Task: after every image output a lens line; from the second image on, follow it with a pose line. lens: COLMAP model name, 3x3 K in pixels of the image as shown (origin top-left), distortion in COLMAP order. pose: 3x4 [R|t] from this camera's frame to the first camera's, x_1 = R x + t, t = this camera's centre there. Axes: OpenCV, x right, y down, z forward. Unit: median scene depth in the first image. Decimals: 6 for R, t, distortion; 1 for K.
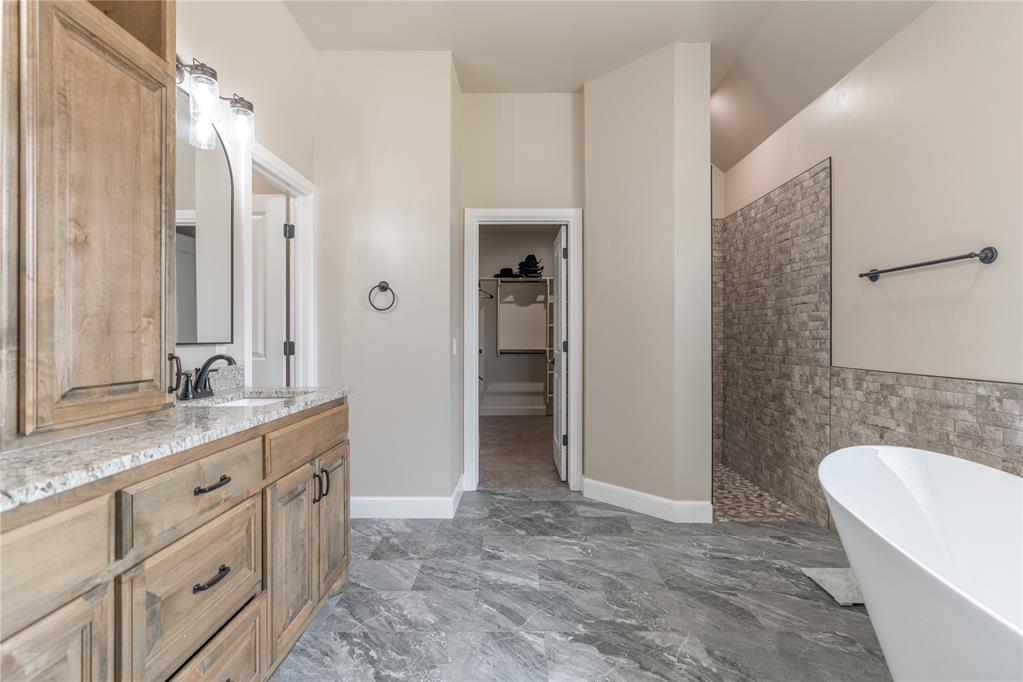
lens RADIAL K [[461.0, 0, 514.1], [0, 461.0, 336.6], [0, 0, 1]] dist [-0.001453, -0.000043]
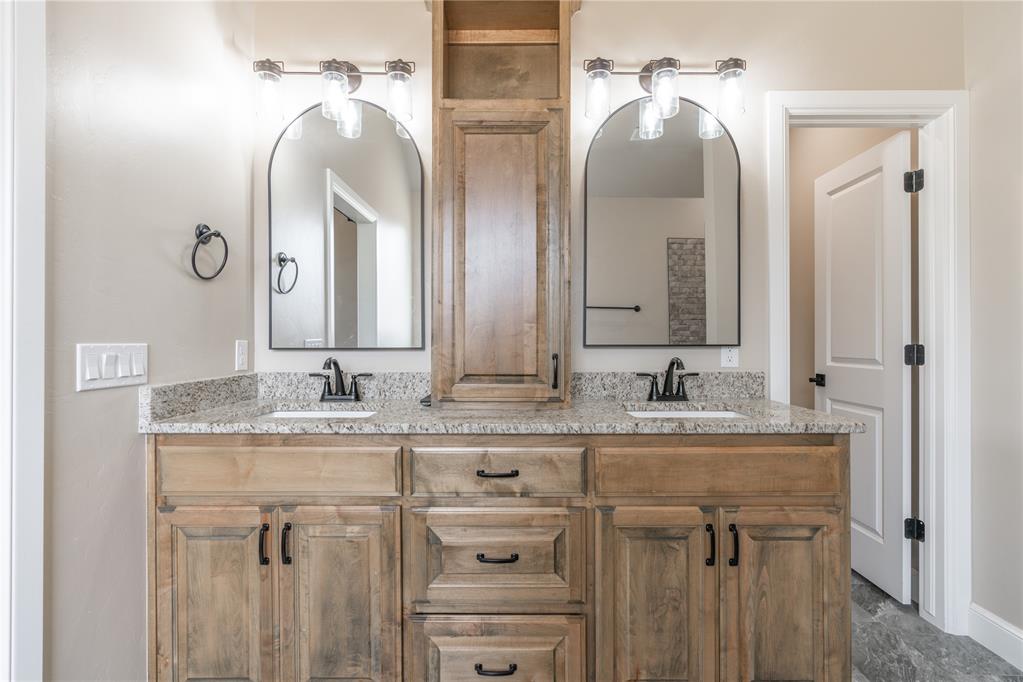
lens RADIAL K [[483.1, 0, 512.4], [0, 483.1, 332.5], [0, 0, 1]] dist [-0.003839, -0.000299]
pose [[0.022834, -0.008542, -0.999703, 0.412146], [0.002470, 0.999961, -0.008488, -0.005564], [0.999736, -0.002275, 0.022854, 0.811911]]
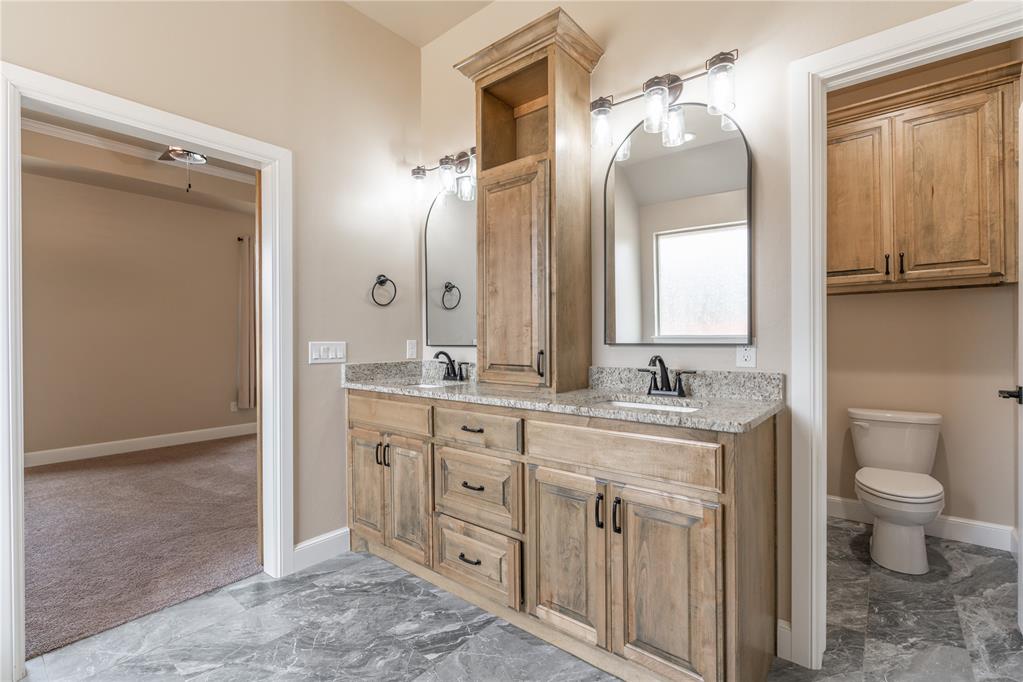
lens RADIAL K [[459.2, 0, 507.7], [0, 459.2, 333.7], [0, 0, 1]] dist [-0.000335, 0.000172]
pose [[-0.612045, -0.000379, -0.790823, 0.457026], [0.009502, 0.999924, -0.007833, -0.004767], [0.790766, -0.012309, -0.611995, 1.698011]]
